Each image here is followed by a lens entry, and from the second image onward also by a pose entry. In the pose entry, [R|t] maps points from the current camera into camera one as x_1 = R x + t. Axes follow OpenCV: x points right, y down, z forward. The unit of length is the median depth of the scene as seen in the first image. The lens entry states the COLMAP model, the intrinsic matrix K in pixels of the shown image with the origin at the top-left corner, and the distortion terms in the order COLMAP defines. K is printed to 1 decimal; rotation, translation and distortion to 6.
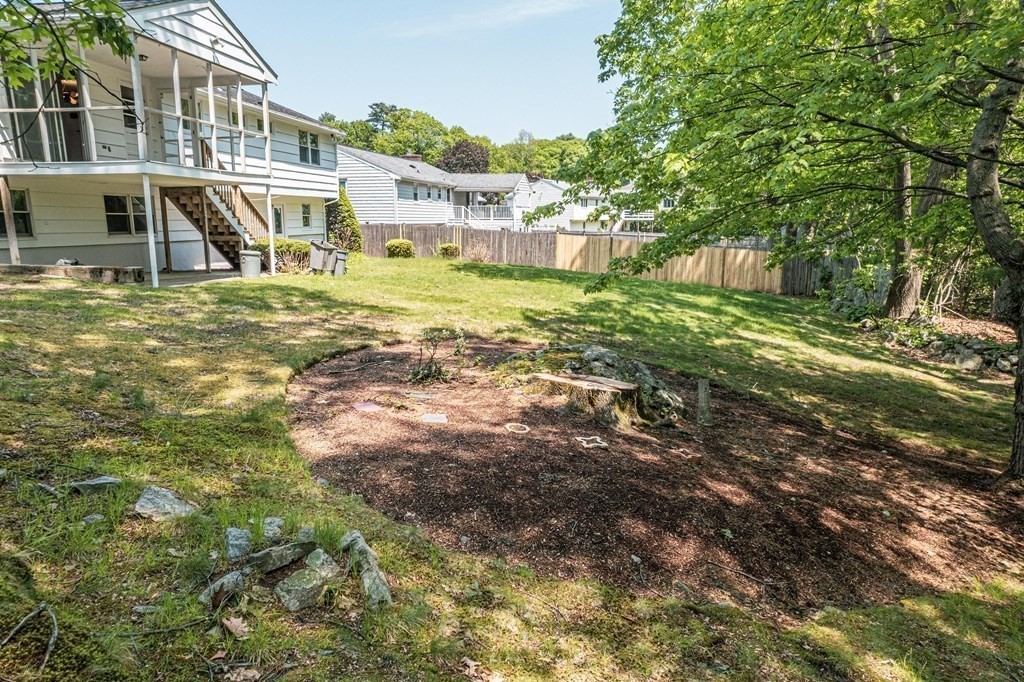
lens RADIAL K [[650.1, 0, 512.0], [0, 650.1, 341.0], [0, 0, 1]] dist [-0.063873, 0.058151]
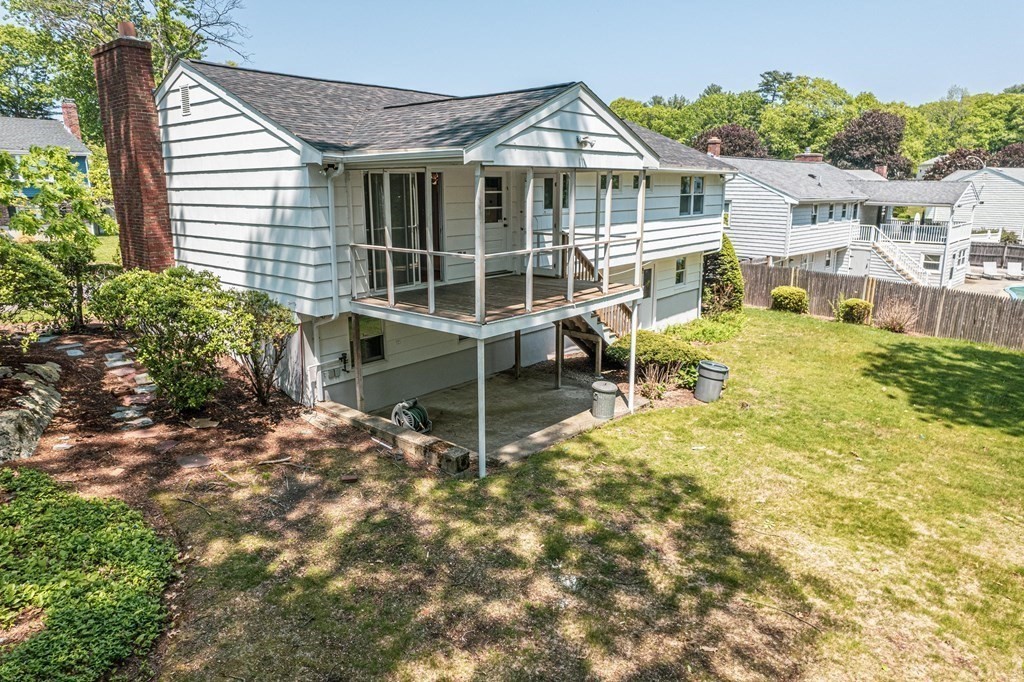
lens RADIAL K [[655.2, 0, 512.0], [0, 655.2, 341.0], [0, 0, 1]] dist [-0.068124, 0.071482]
pose [[0.851360, 0.118249, -0.511081, -0.036585], [-0.095932, 0.992928, 0.069929, -0.090539], [0.515736, -0.010506, 0.856683, 0.093681]]
